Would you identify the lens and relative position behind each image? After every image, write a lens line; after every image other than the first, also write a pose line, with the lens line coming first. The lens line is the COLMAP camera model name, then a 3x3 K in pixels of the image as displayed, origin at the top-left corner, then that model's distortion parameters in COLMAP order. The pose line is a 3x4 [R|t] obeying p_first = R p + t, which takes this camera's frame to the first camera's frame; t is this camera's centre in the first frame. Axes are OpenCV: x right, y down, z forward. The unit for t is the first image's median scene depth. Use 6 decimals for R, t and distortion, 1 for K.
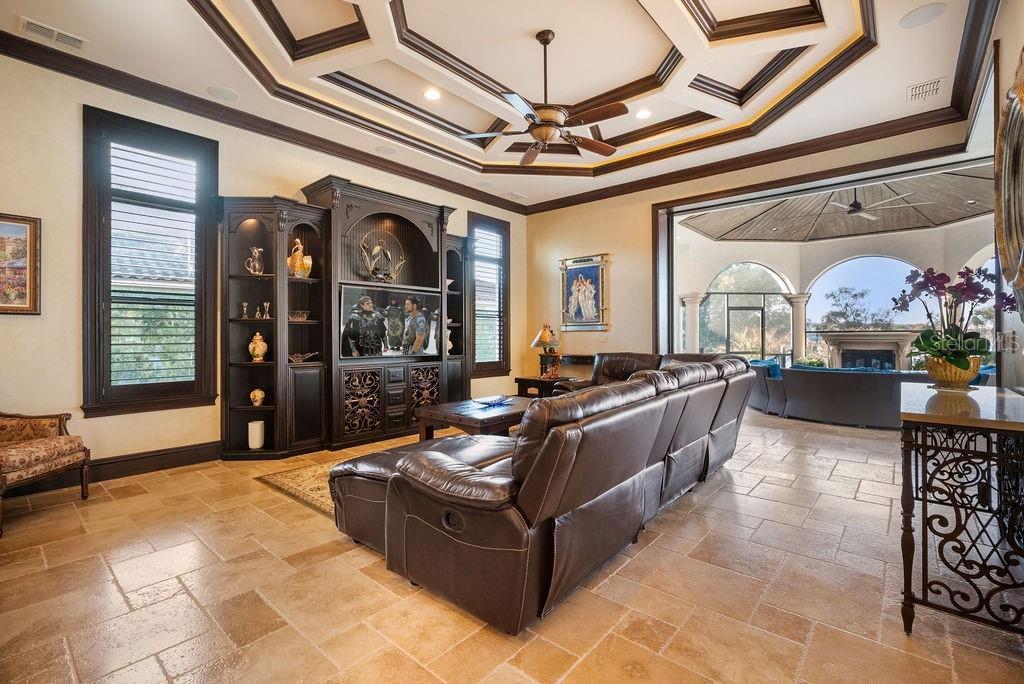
lens RADIAL K [[469.2, 0, 503.5], [0, 469.2, 334.3], [0, 0, 1]] dist [-0.010439, 0.002433]
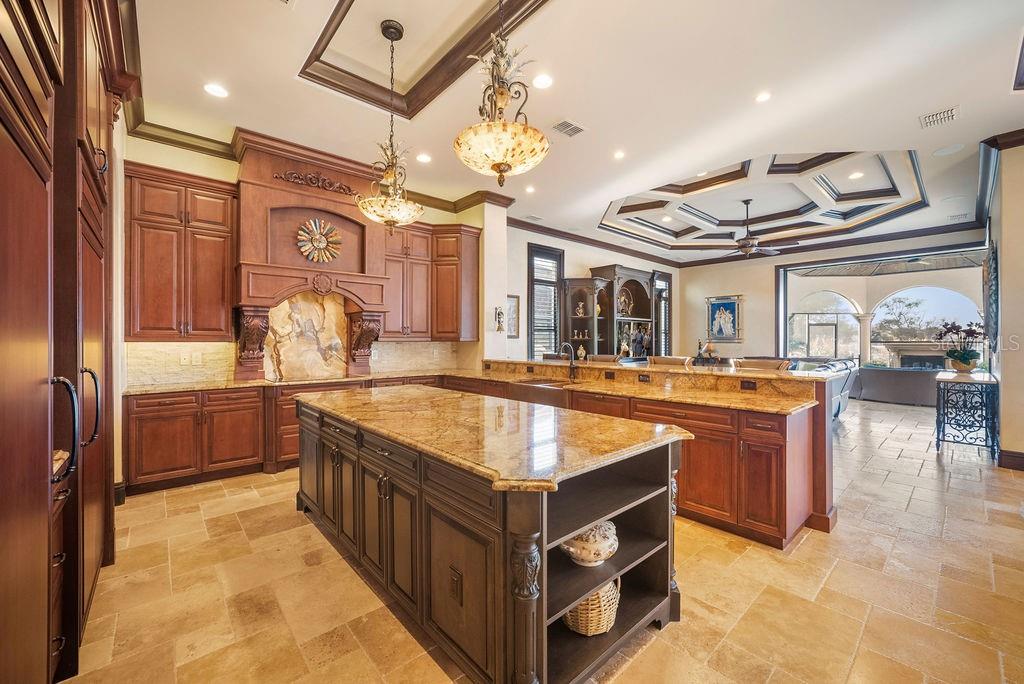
lens RADIAL K [[407.1, 0, 517.9], [0, 407.1, 340.0], [0, 0, 1]] dist [0.001631, 0.000207]
pose [[0.993085, 0.003092, -0.117356, -0.415488], [-0.002630, 0.999988, 0.004090, -0.022503], [0.117368, -0.003753, 0.993081, -0.528839]]
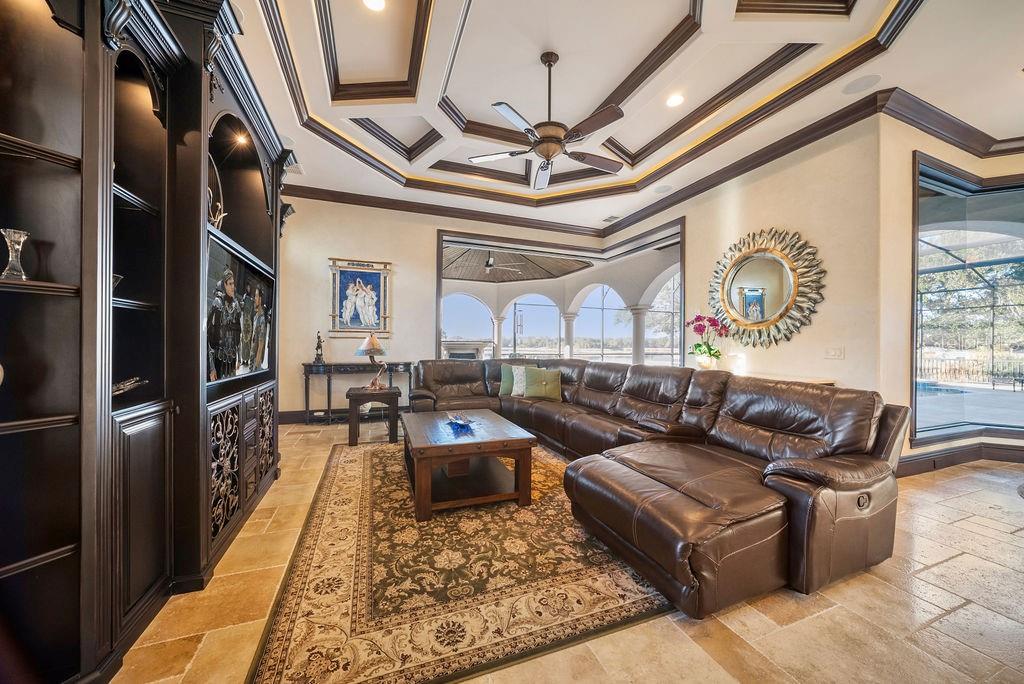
lens RADIAL K [[374.0, 0, 525.2], [0, 374.0, 343.3], [0, 0, 1]] dist [-0.011017, 0.000137]
pose [[0.450454, 0.009652, 0.892747, -0.408870], [-0.018987, 0.999819, -0.001230, -0.001990], [-0.892598, -0.016396, 0.450556, 0.406565]]
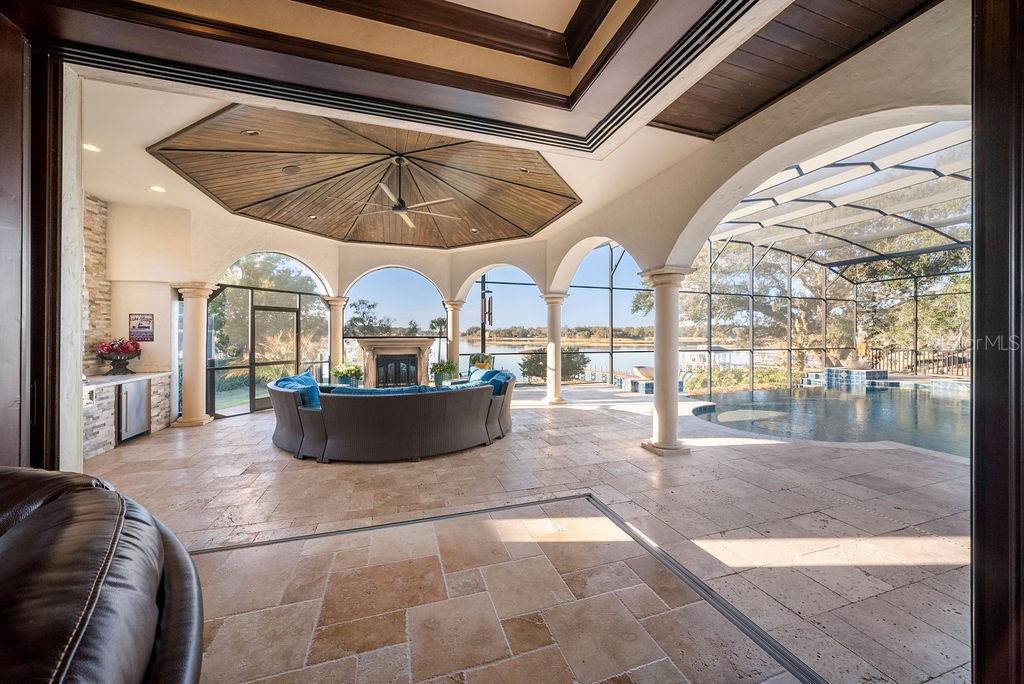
lens RADIAL K [[374.0, 0, 516.1], [0, 374.0, 332.4], [0, 0, 1]] dist [-0.011017, 0.000137]
pose [[0.516544, 0.006782, 0.856234, 0.315650], [-0.004205, 0.999977, -0.005383, -0.022768], [-0.856251, -0.000820, 0.516560, 0.545670]]
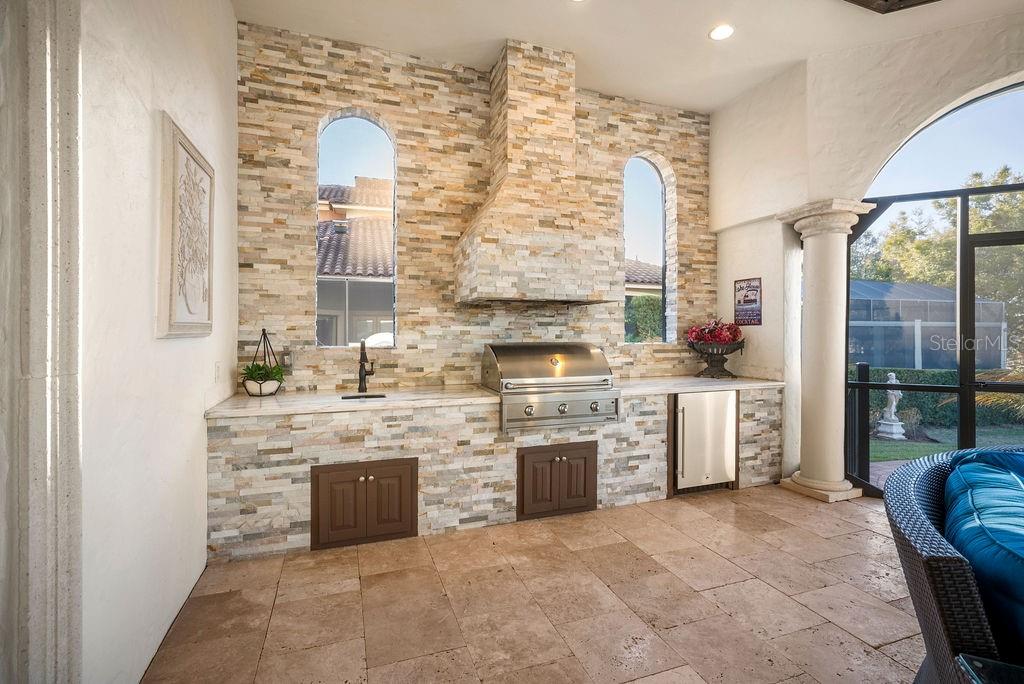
lens RADIAL K [[469.2, 0, 508.4], [0, 469.2, 329.0], [0, 0, 1]] dist [-0.010439, 0.002433]
pose [[0.875234, 0.004200, -0.483682, 0.659341], [-0.002949, 0.999990, 0.003347, 0.004088], [0.483692, -0.001503, 0.875237, 1.060497]]
